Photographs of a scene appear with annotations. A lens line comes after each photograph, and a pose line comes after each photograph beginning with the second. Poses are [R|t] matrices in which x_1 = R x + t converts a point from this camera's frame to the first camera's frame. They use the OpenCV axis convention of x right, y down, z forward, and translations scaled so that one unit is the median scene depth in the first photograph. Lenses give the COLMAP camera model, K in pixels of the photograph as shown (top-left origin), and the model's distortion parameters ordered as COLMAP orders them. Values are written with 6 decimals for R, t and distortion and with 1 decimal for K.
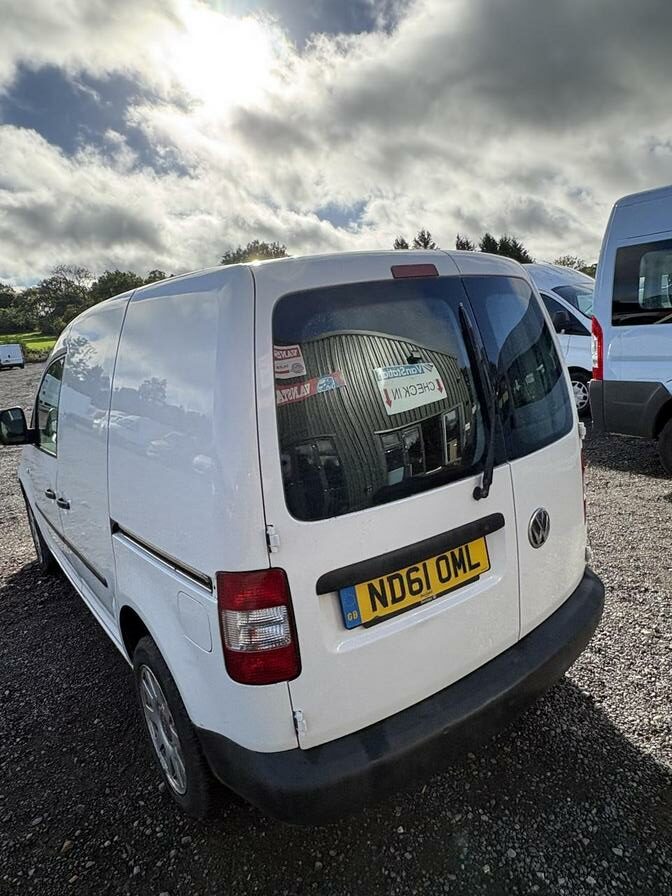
lens RADIAL K [[561.4, 0, 341.2], [0, 561.4, 443.4], [0, 0, 1]] dist [0.006950, -0.002124]
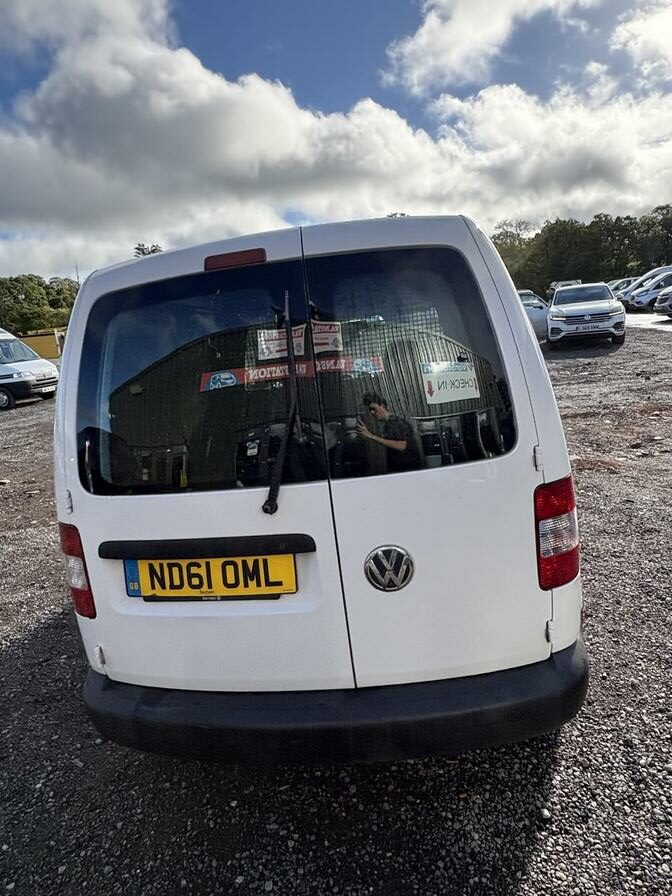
lens RADIAL K [[560.0, 0, 334.0], [0, 560.0, 448.2], [0, 0, 1]] dist [0.001439, 0.000816]
pose [[0.732227, 0.156935, -0.662733, 0.907087], [-0.094885, 0.987106, 0.128912, -0.130224], [0.674419, -0.031510, 0.737676, 0.411282]]
